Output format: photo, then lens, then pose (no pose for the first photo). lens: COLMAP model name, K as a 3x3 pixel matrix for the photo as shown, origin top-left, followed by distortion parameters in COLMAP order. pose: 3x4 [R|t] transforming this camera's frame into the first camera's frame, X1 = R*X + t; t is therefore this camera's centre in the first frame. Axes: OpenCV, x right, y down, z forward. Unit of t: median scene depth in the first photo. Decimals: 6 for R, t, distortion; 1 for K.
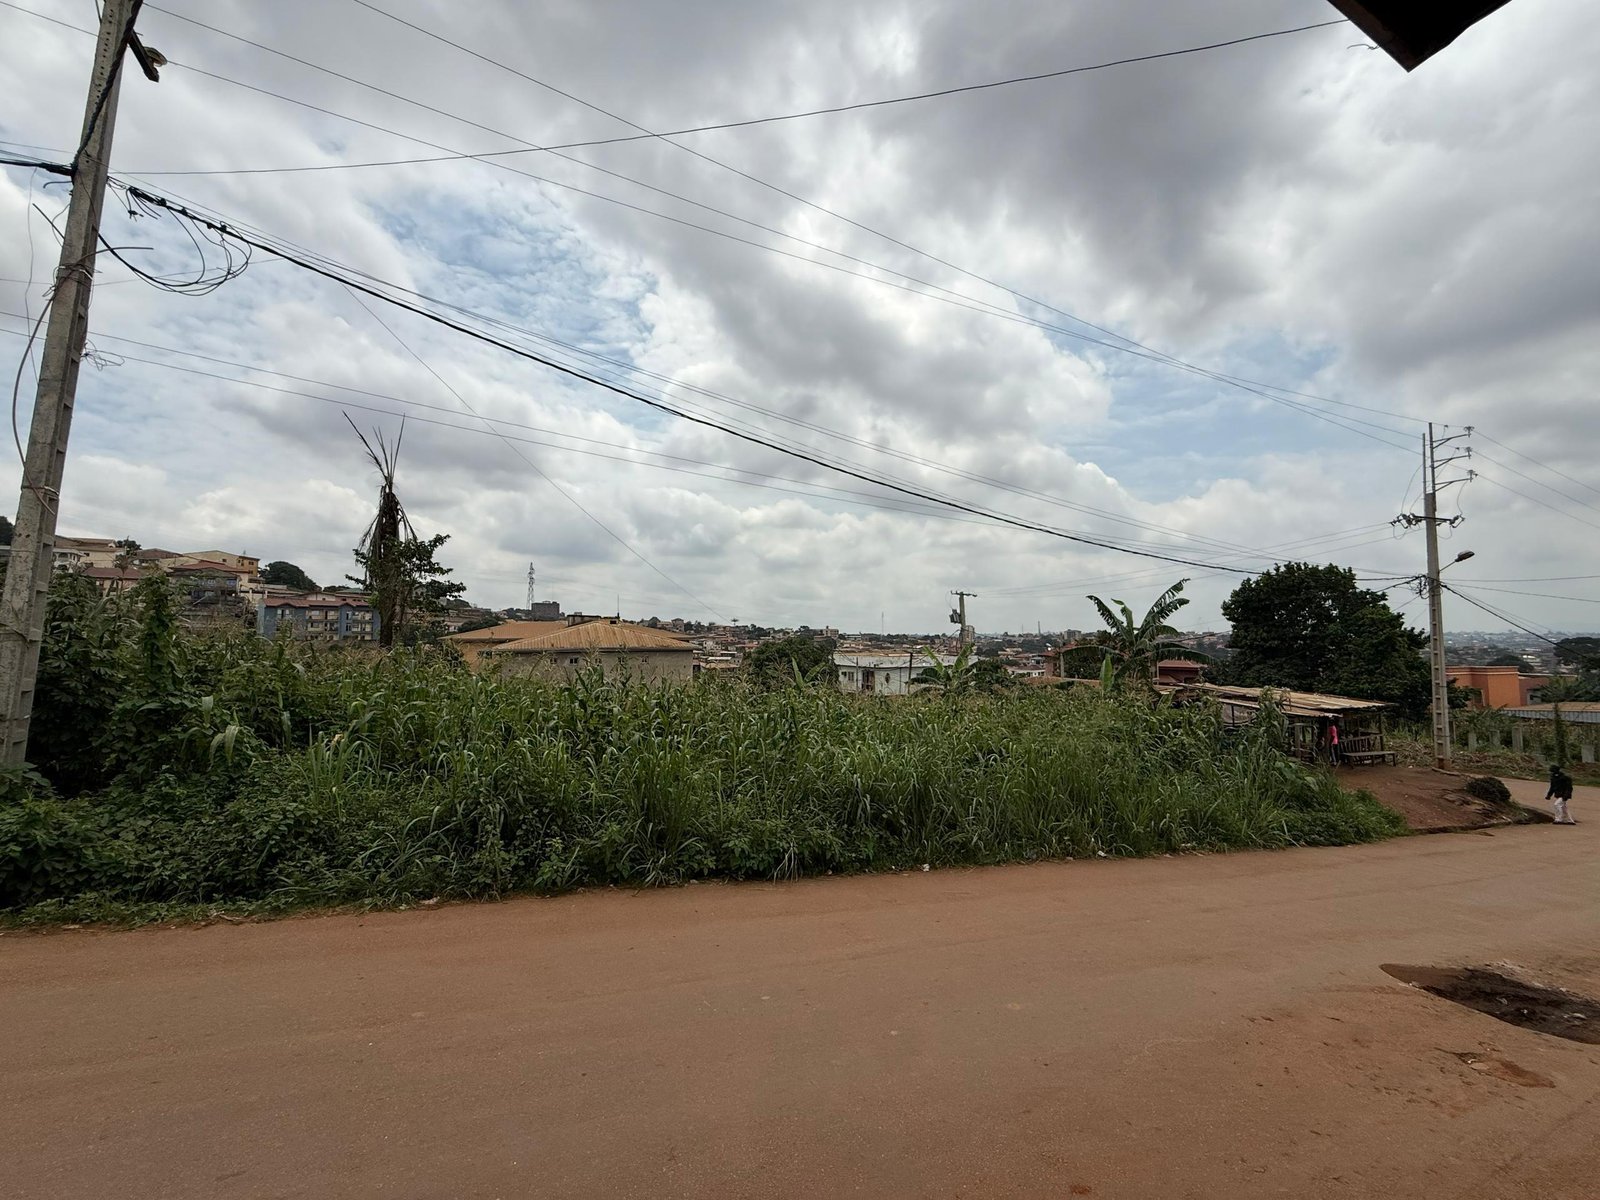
lens RADIAL K [[638.3, 0, 795.9], [0, 638.3, 589.5], [0, 0, 1]] dist [-0.001083, 0.000198]
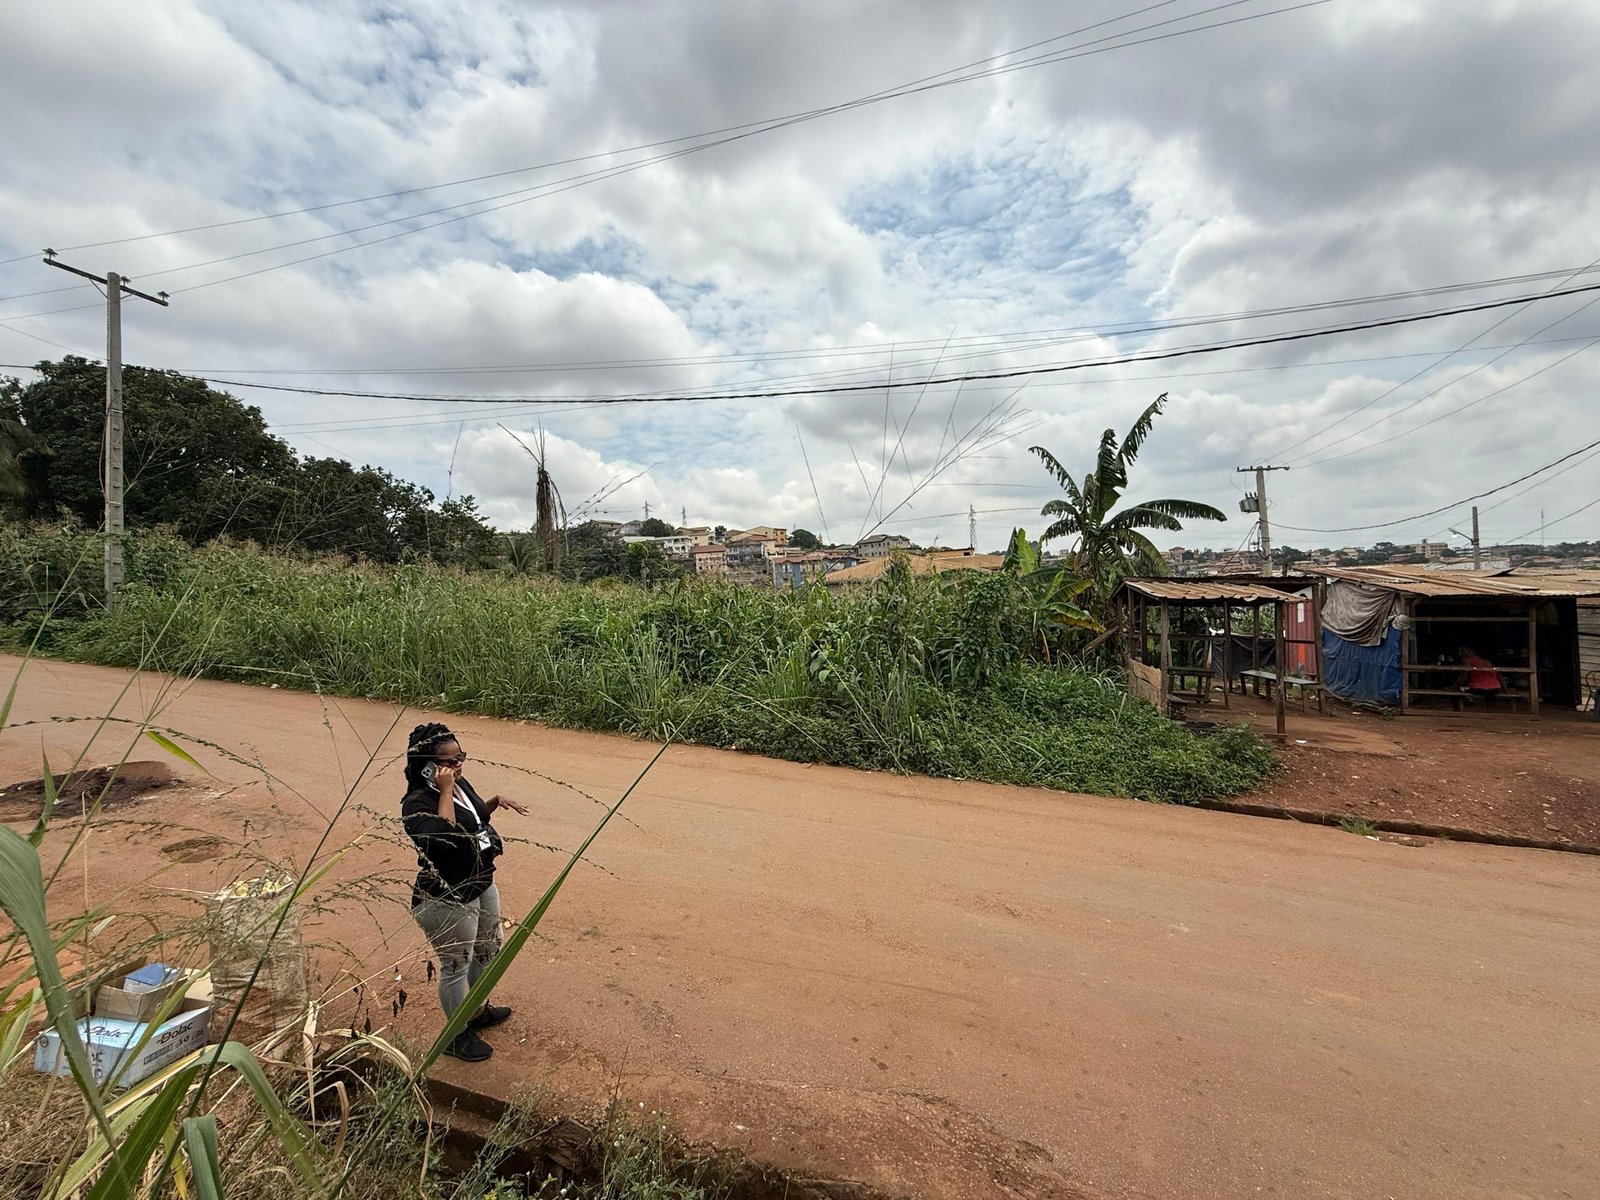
lens RADIAL K [[643.7, 0, 800.7], [0, 643.7, 593.3], [0, 0, 1]] dist [-0.000215, 0.000143]
pose [[0.729360, -0.036831, -0.683138, 1.552147], [0.103204, 0.993046, 0.056648, 0.211298], [0.676301, -0.111820, 0.728089, 0.599637]]
